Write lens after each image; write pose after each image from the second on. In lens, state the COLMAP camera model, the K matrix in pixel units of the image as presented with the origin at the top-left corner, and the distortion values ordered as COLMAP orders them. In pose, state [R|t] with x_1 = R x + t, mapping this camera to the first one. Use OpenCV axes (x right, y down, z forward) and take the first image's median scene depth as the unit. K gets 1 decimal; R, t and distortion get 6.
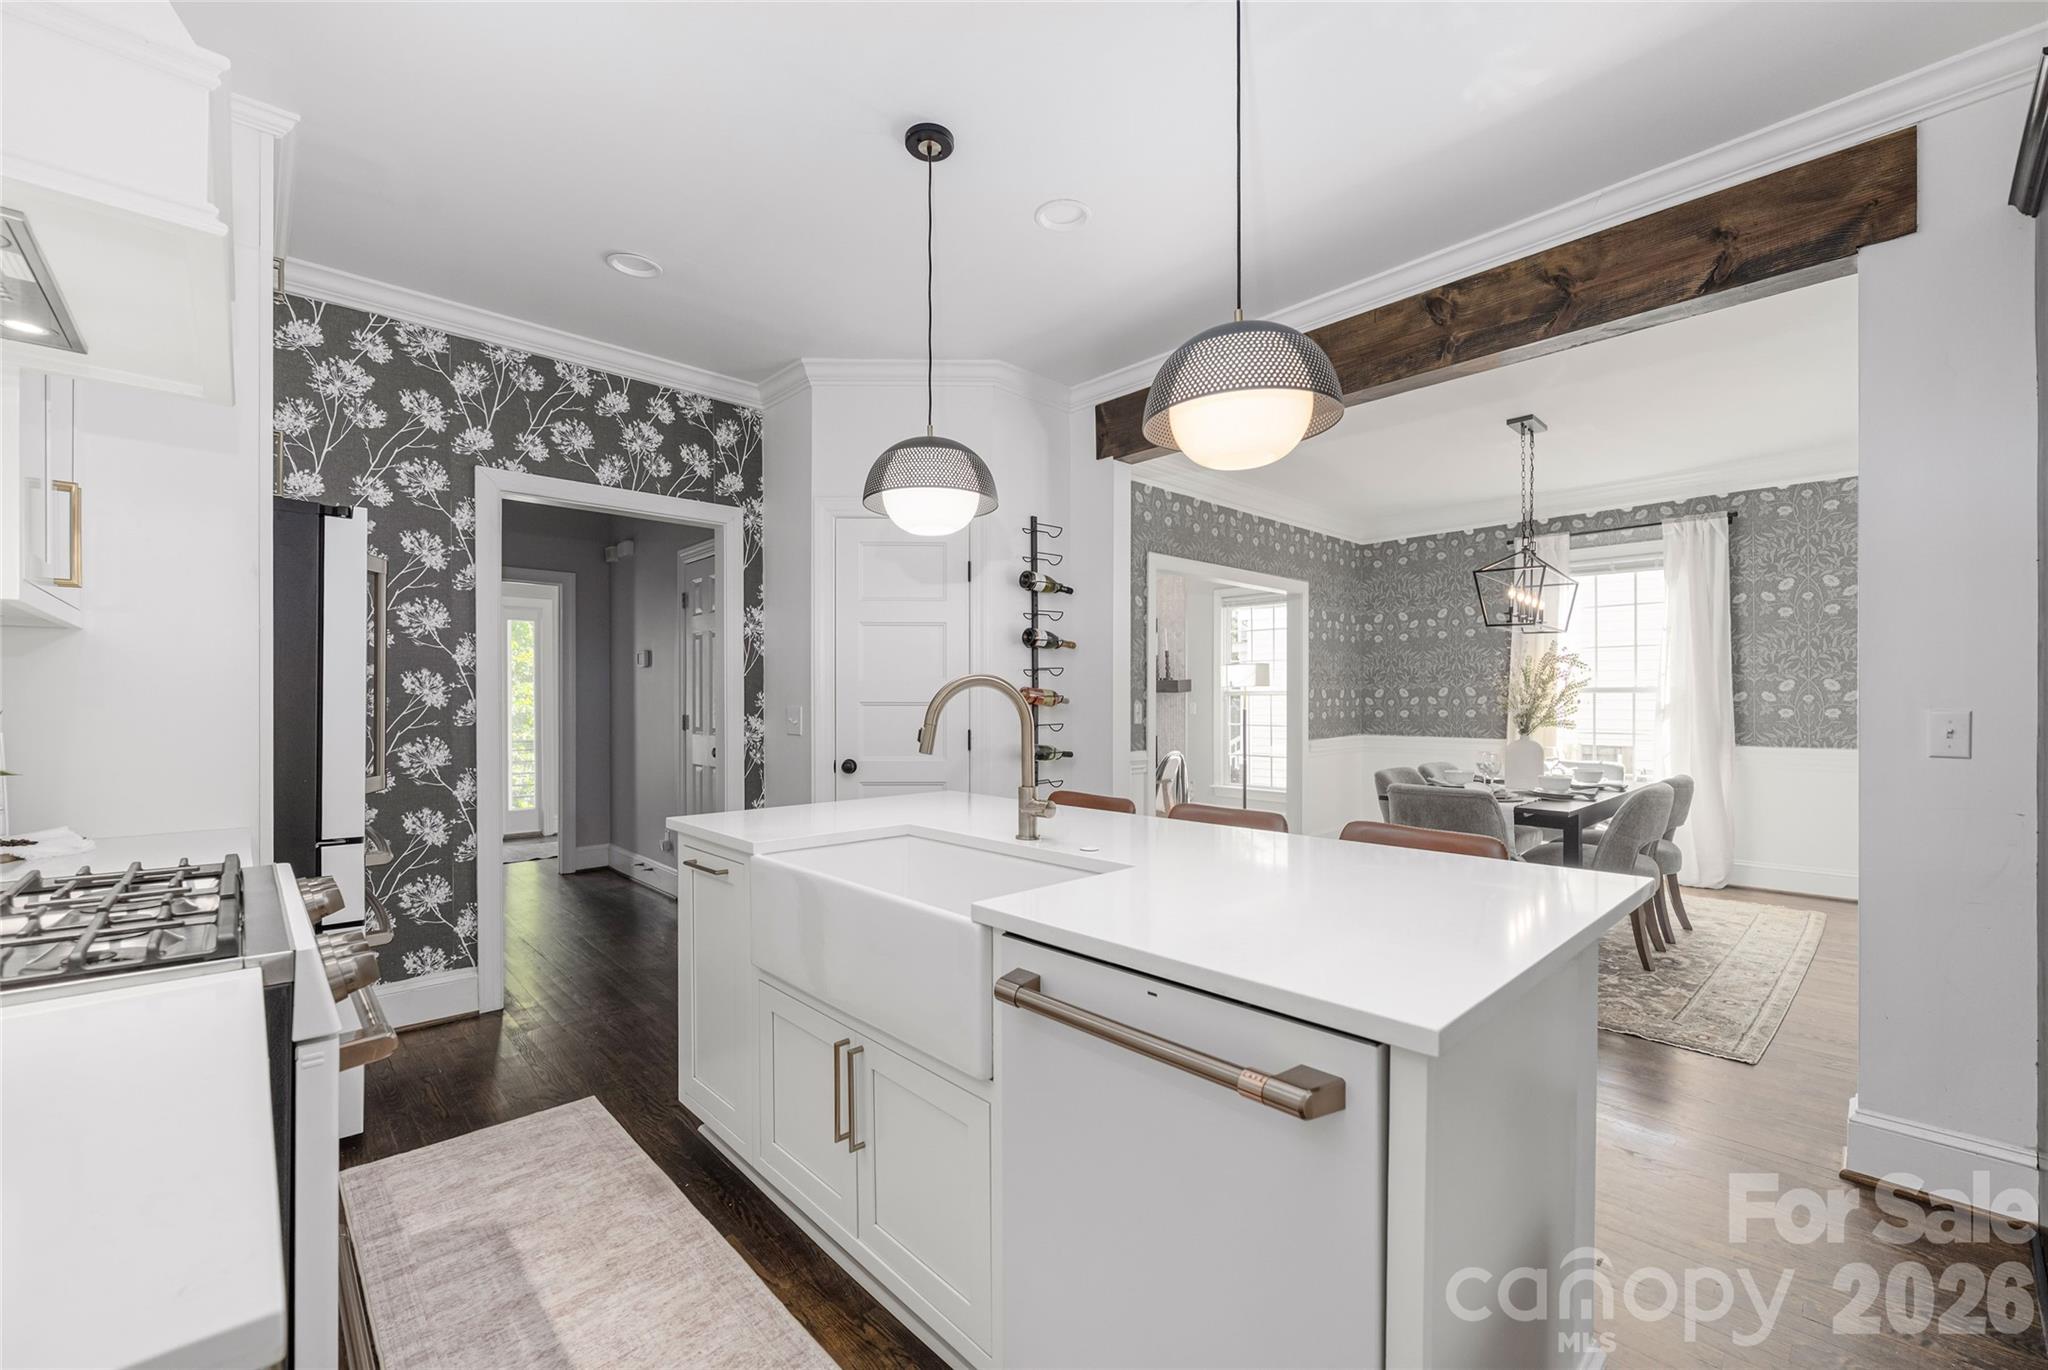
lens RADIAL K [[826.6, 0, 1034.3], [0, 826.6, 698.4], [0, 0, 1]] dist [-0.004041, 0.000802]
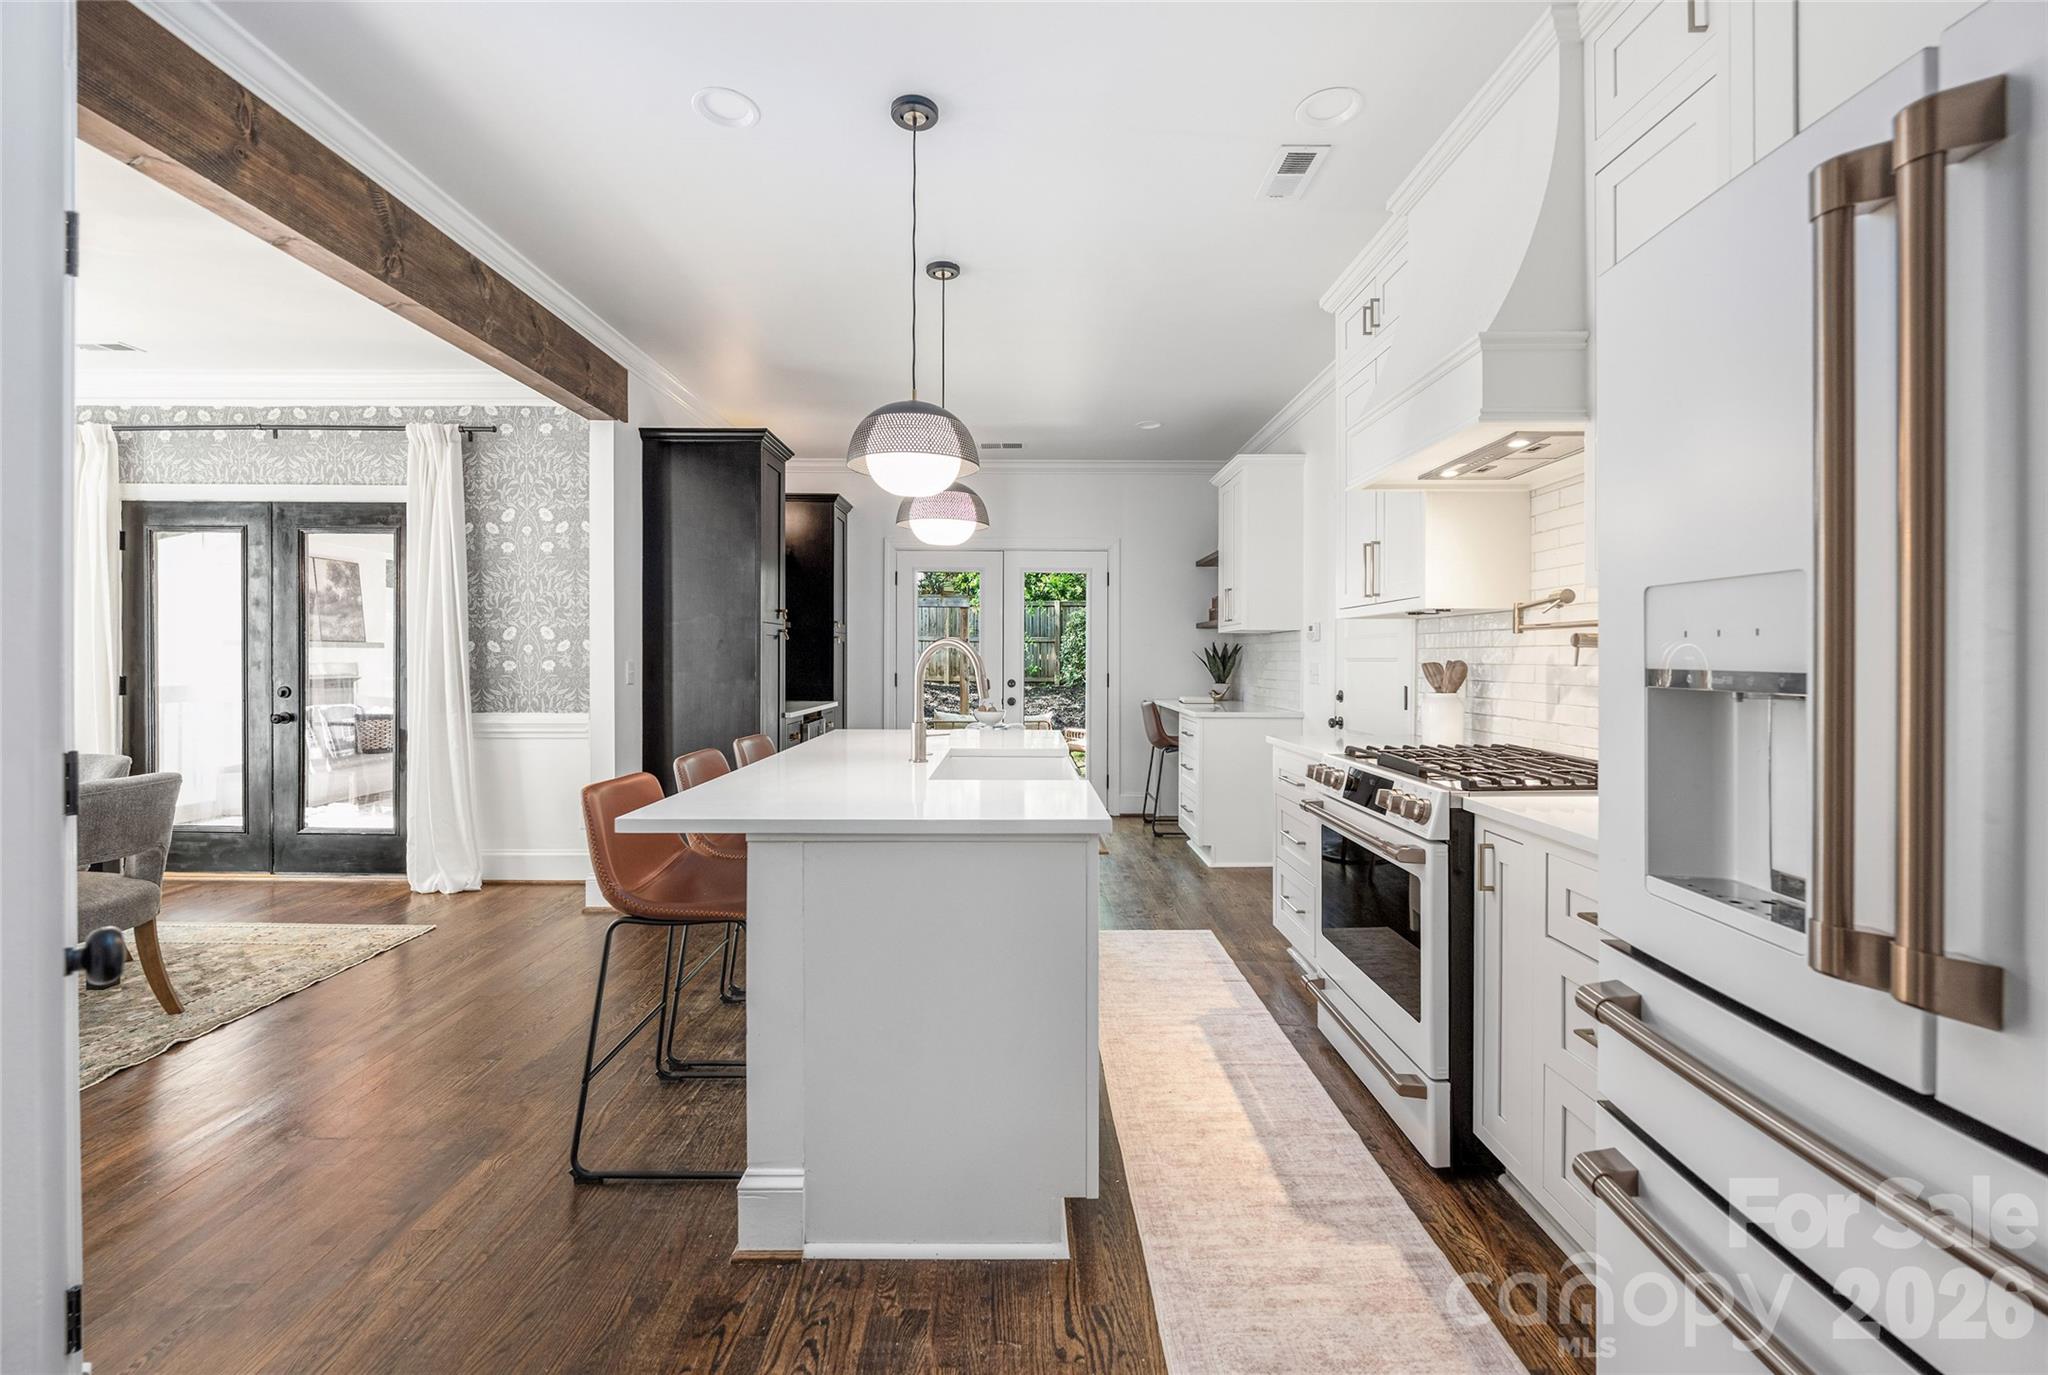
lens RADIAL K [[826.6, 0, 1011.5], [0, 826.6, 659.9], [0, 0, 1]] dist [-0.004041, 0.000802]
pose [[-0.715781, -0.004090, 0.698313, -0.571635], [-0.003200, 0.999992, 0.002577, 0.001765], [-0.698318, -0.000390, -0.715788, 1.019060]]
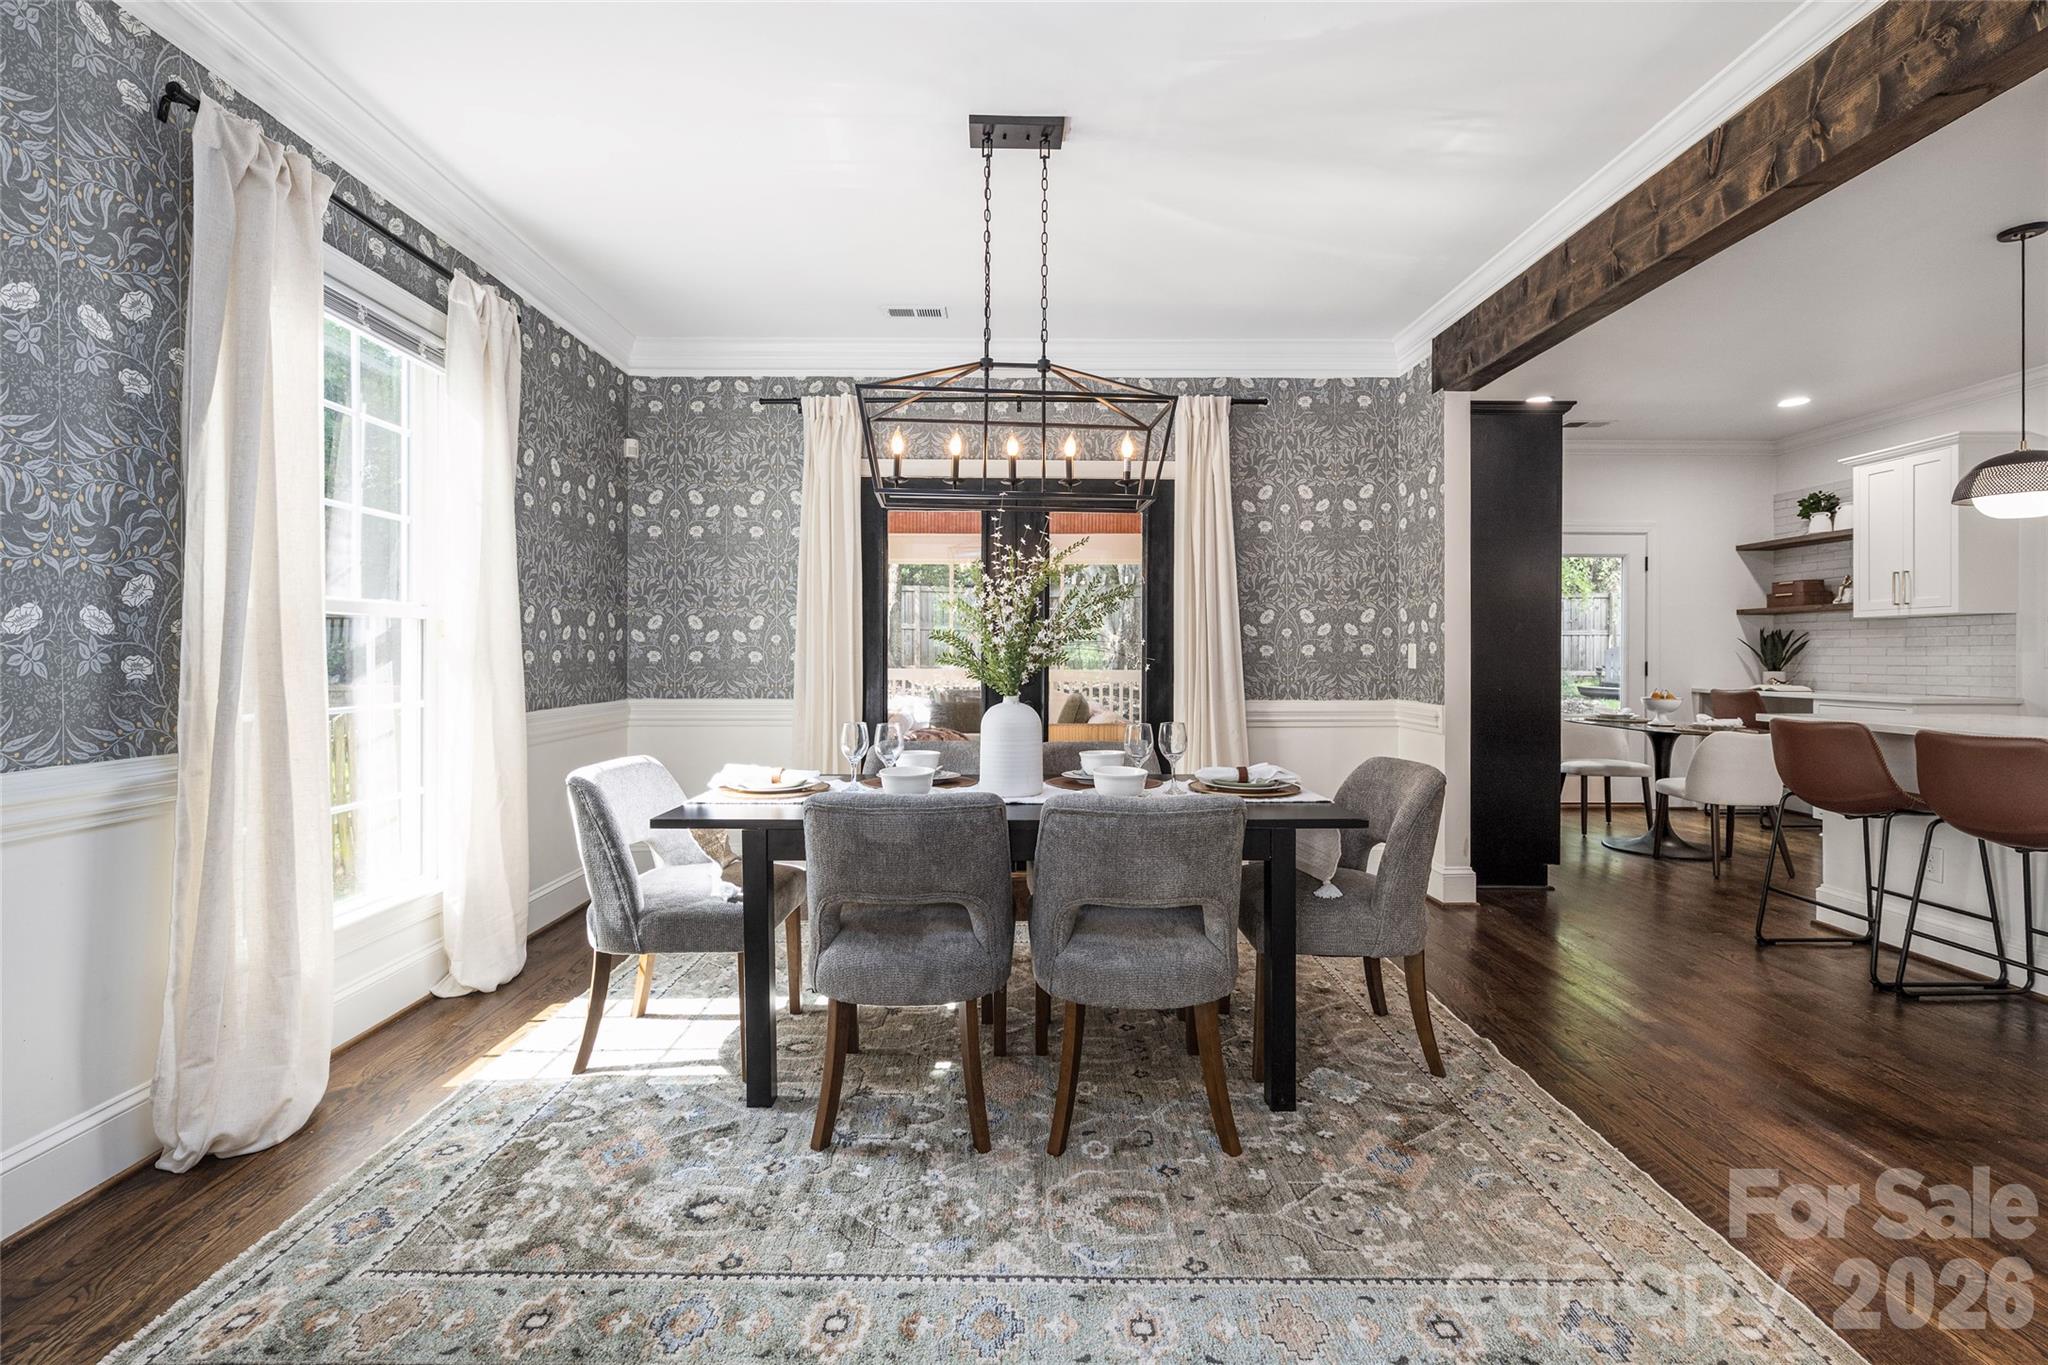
lens RADIAL K [[826.6, 0, 1015.1], [0, 826.6, 652.7], [0, 0, 1]] dist [-0.004041, 0.000802]
pose [[-0.725699, 0.002620, 0.688007, 0.294370], [-0.000507, 0.999990, -0.004342, 0.024749], [-0.688012, -0.003500, -0.725691, 1.772615]]
